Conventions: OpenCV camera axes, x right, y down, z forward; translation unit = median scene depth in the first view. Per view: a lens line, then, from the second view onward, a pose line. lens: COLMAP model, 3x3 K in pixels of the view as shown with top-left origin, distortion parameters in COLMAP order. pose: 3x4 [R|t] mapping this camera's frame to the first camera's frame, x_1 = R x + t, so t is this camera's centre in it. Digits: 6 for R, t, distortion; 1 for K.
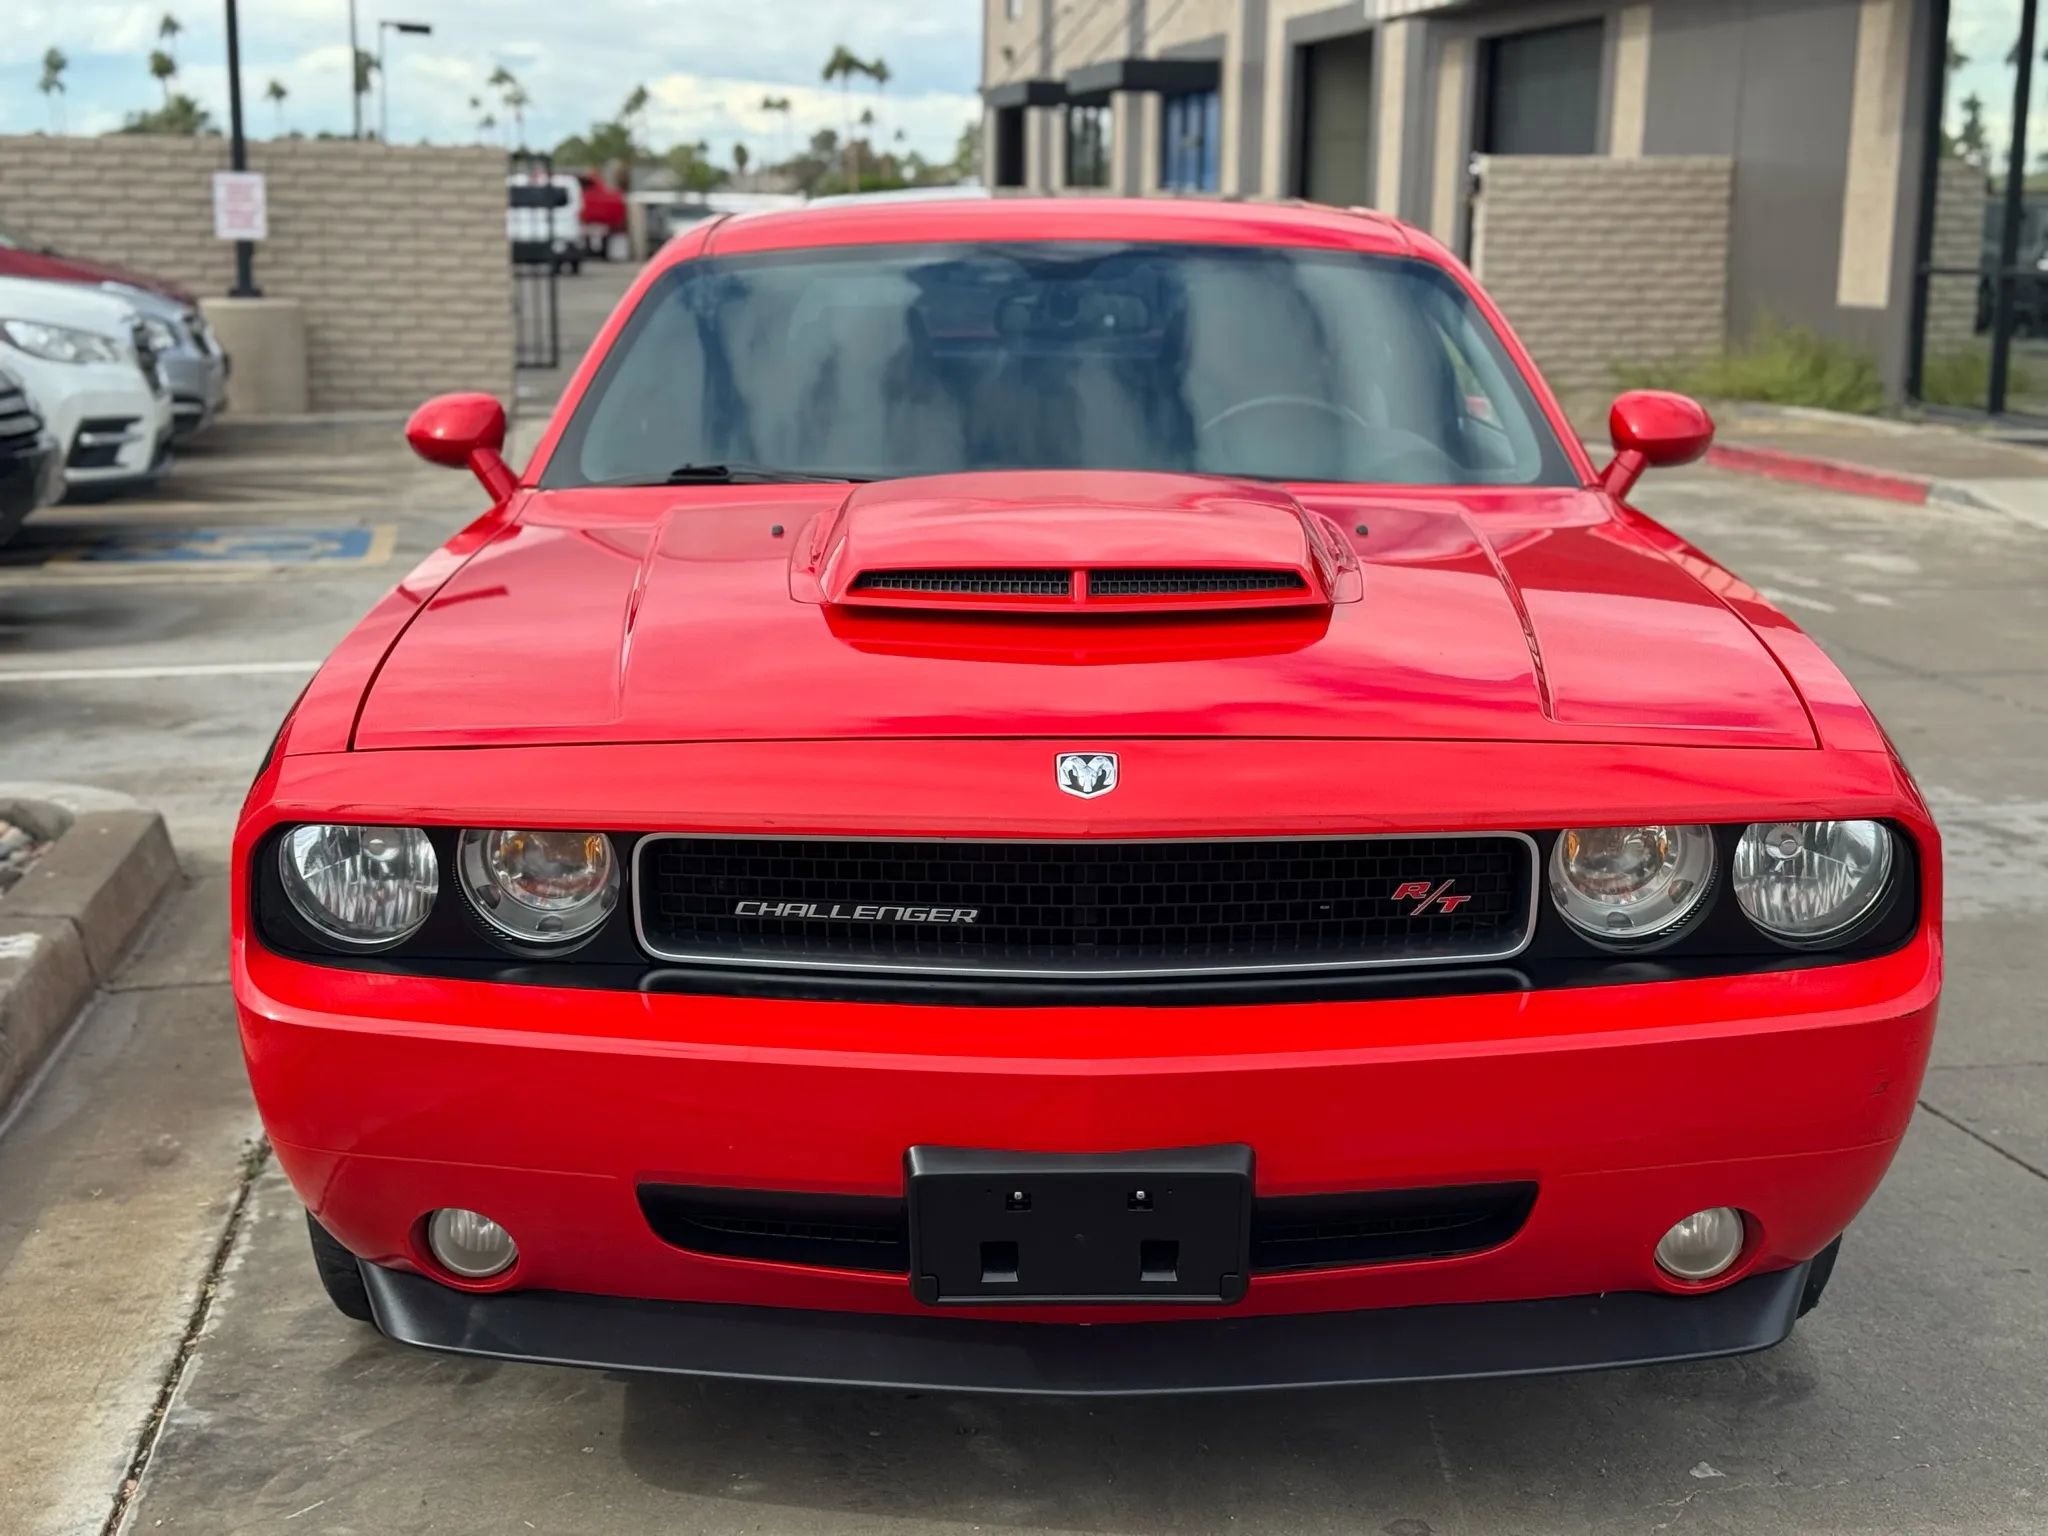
lens RADIAL K [[2881.0, 0, 1016.2], [0, 2881.0, 769.8], [0, 0, 1]] dist [0.115271, 0.000000]
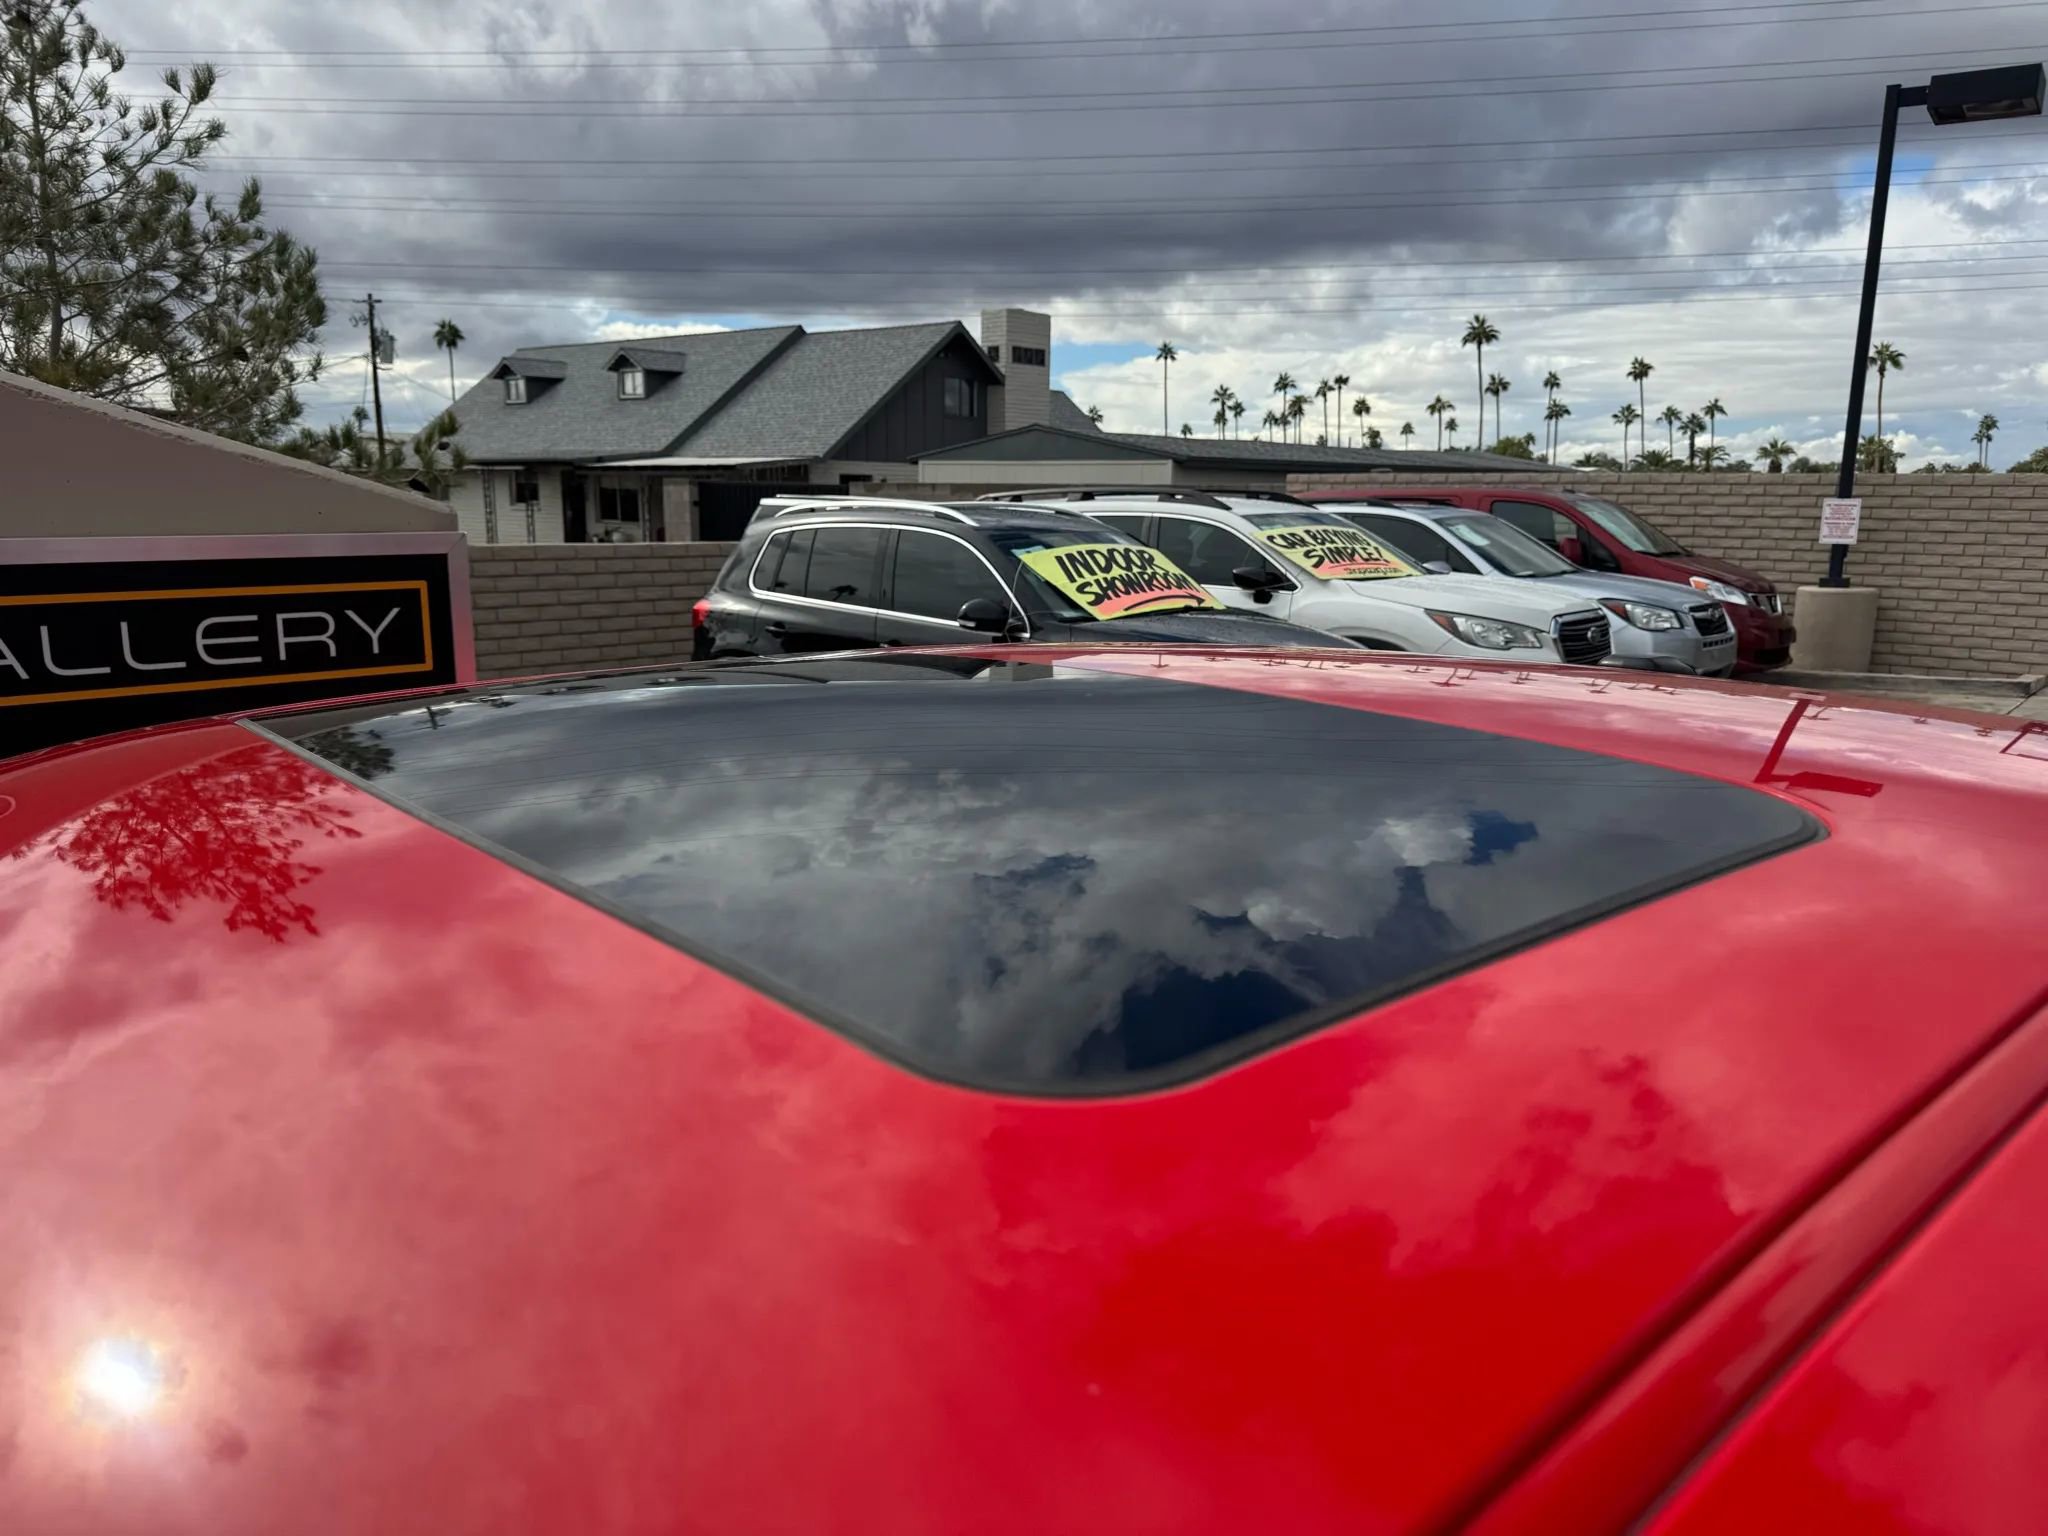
lens RADIAL K [[1459.6, 0, 1019.4], [0, 1459.6, 783.7], [0, 0, 1]] dist [0.041022, -0.050252]
pose [[0.630577, 0.149031, -0.761684, 0.225775], [-0.151006, 0.986195, 0.067945, -0.316873], [0.761294, 0.072174, 0.644377, 1.406746]]
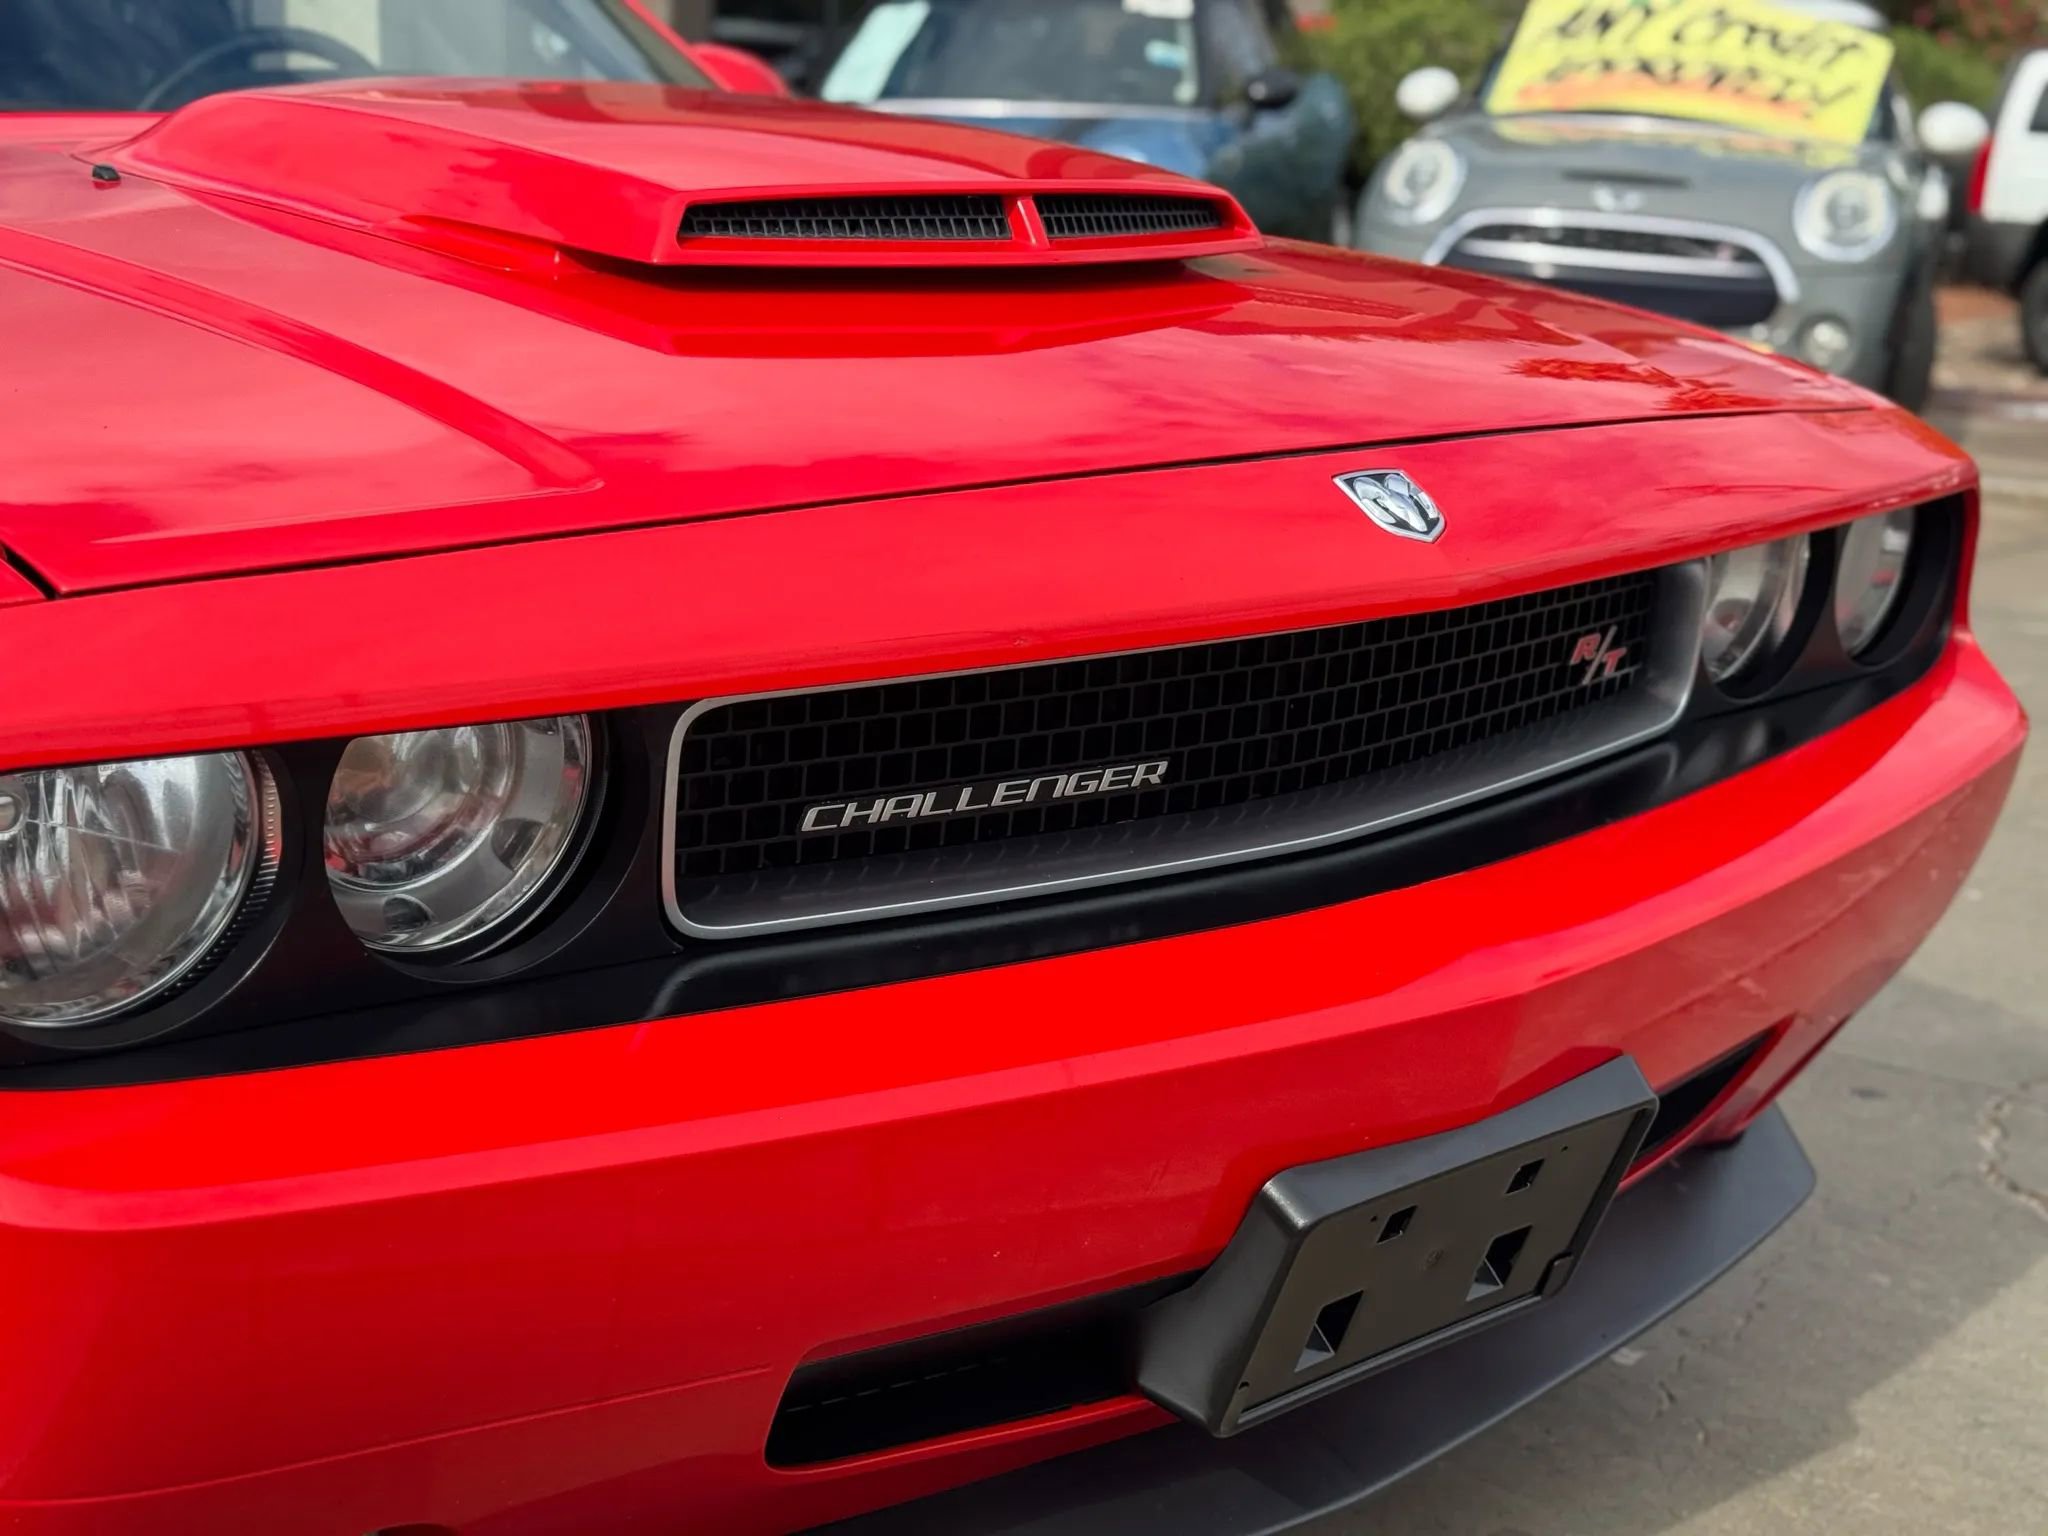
lens RADIAL K [[2881.0, 0, 1039.5], [0, 2881.0, 787.0], [0, 0, 1]] dist [0.115271, 0.000000]
pose [[0.735247, -0.141178, 0.662934, -0.367091], [0.097024, 0.989917, 0.103205, -0.008012], [-0.670819, -0.011560, 0.741531, 0.505038]]
